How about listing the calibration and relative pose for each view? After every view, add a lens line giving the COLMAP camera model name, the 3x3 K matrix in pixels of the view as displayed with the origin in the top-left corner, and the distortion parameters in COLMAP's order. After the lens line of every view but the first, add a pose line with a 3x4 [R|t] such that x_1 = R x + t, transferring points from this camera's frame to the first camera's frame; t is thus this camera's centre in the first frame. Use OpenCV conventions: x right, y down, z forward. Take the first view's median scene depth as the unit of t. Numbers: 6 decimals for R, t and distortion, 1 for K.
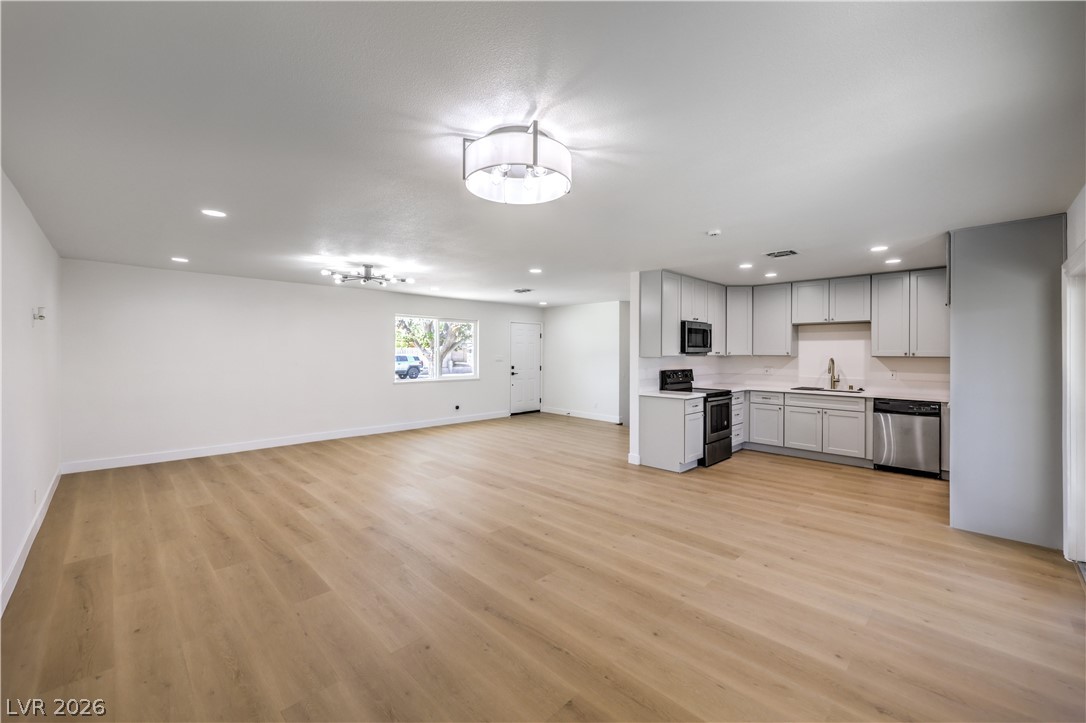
lens RADIAL K [[434.5, 0, 548.6], [0, 434.5, 353.0], [0, 0, 1]] dist [-0.000275, -0.000168]
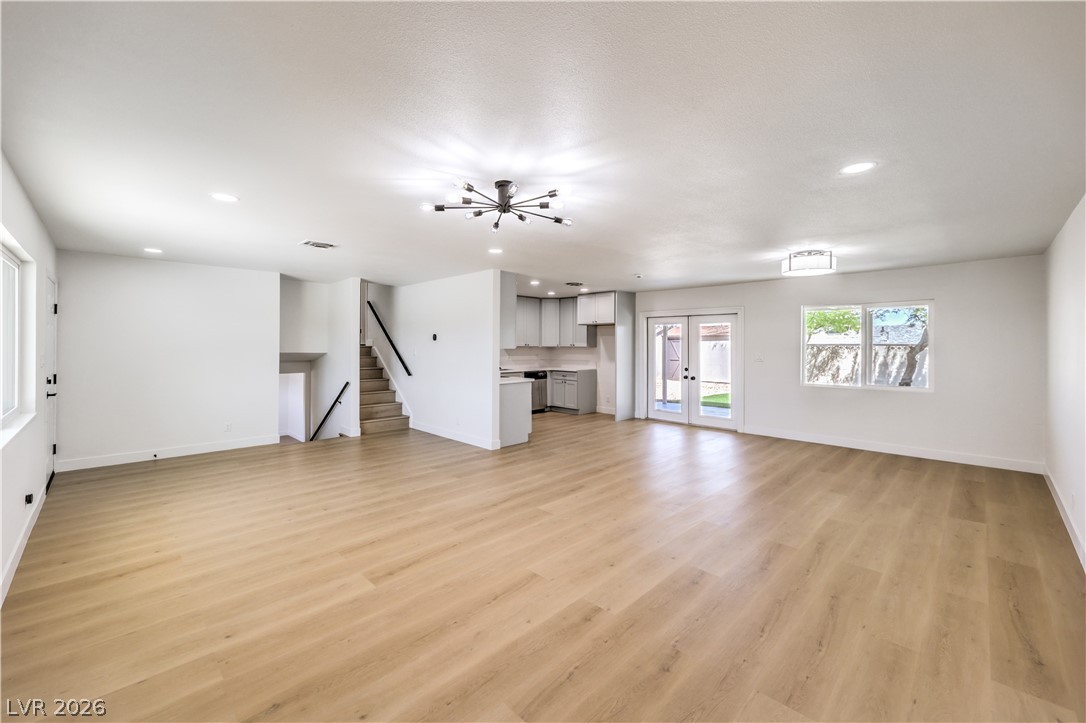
lens RADIAL K [[434.5, 0, 543.3], [0, 434.5, 360.4], [0, 0, 1]] dist [-0.000275, -0.000168]
pose [[0.009598, -0.039440, 0.999176, -0.626709], [-0.001177, 0.999221, 0.039453, -0.004160], [-0.999953, -0.001555, 0.009544, 0.634972]]
